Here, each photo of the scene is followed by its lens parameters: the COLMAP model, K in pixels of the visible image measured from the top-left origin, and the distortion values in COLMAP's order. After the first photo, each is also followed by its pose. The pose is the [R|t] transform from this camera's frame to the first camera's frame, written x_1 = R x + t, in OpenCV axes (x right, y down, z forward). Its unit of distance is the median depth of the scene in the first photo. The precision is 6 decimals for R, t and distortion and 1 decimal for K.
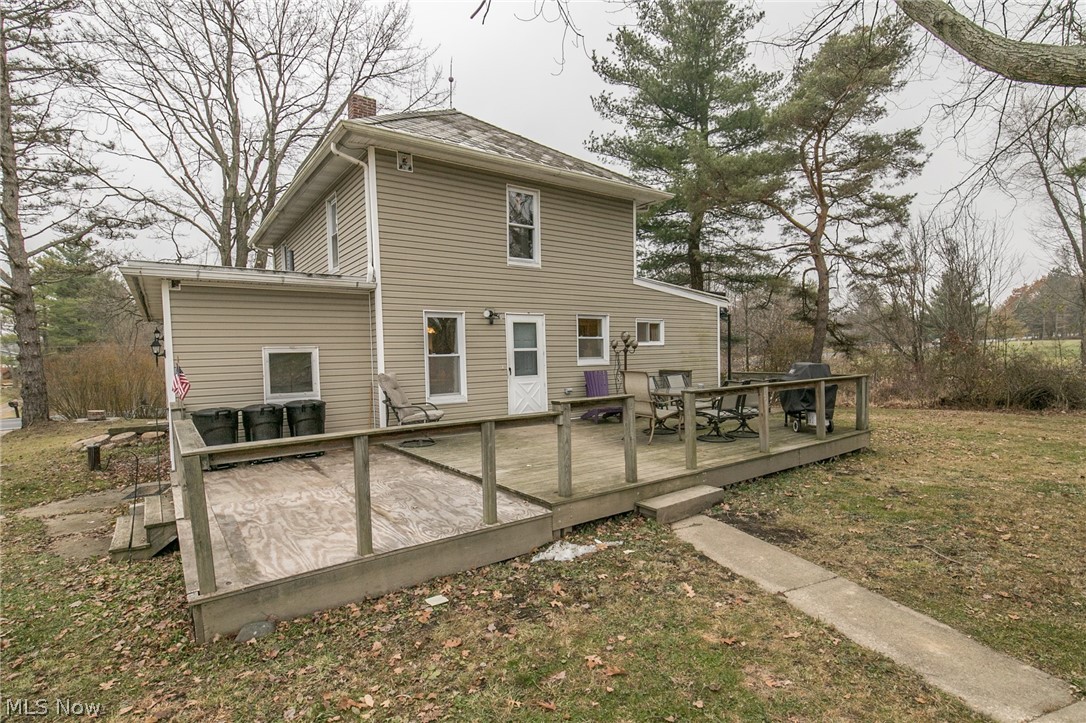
lens RADIAL K [[547.4, 0, 545.7], [0, 547.4, 366.4], [0, 0, 1]] dist [0.002598, 0.000195]
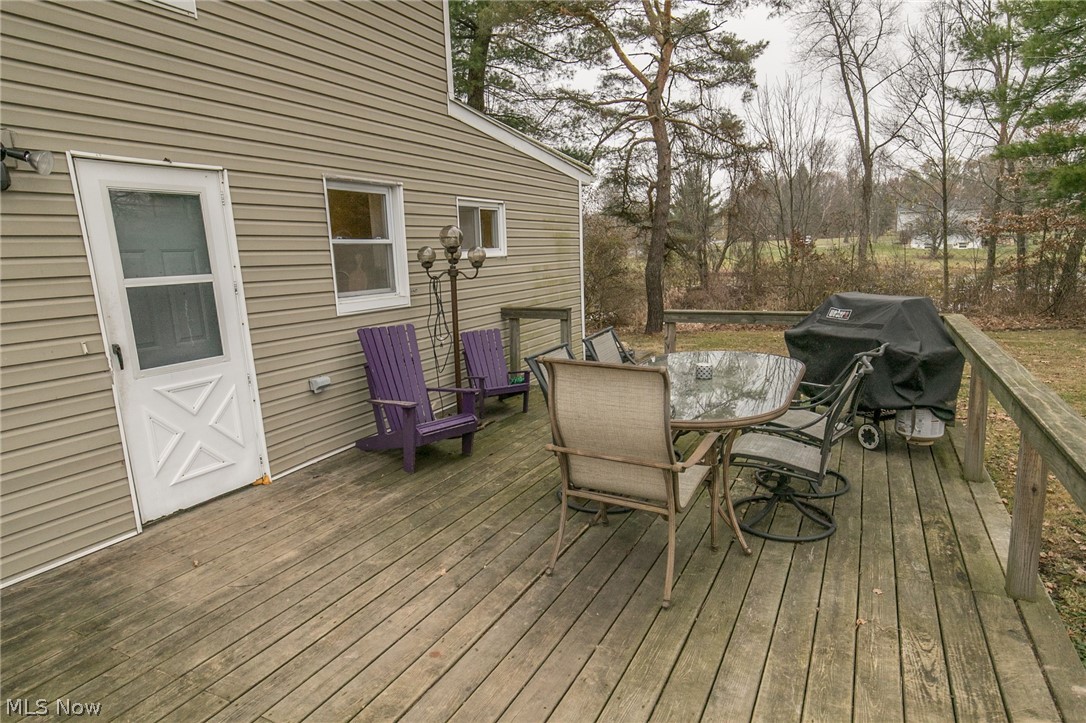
lens RADIAL K [[610.2, 0, 546.7], [0, 610.2, 366.6], [0, 0, 1]] dist [-0.004298, -0.000375]
pose [[0.892718, -0.094344, 0.440630, -0.002474], [0.026409, 0.987110, 0.157848, -0.029971], [-0.449842, -0.129277, 0.883702, 0.555238]]
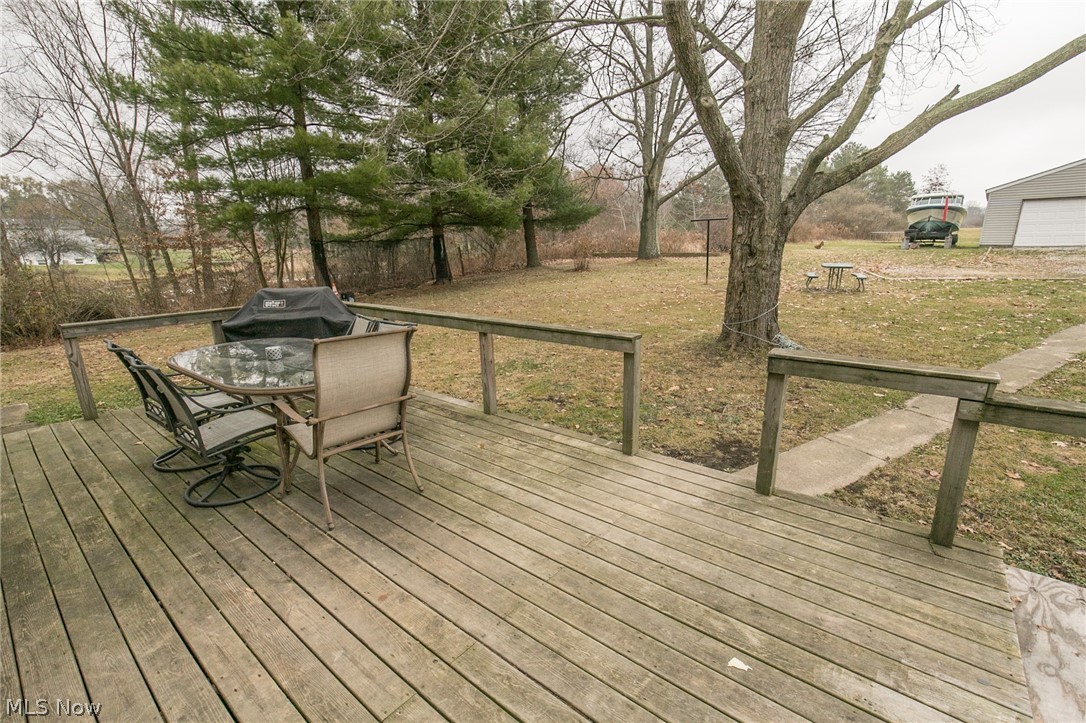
lens RADIAL K [[491.6, 0, 538.9], [0, 491.6, 369.9], [0, 0, 1]] dist [-0.011693, 0.001061]
pose [[-0.246550, -0.217714, 0.944359, -0.142787], [0.044057, 0.970914, 0.235339, -0.030048], [-0.968128, 0.099628, -0.229788, 0.735103]]
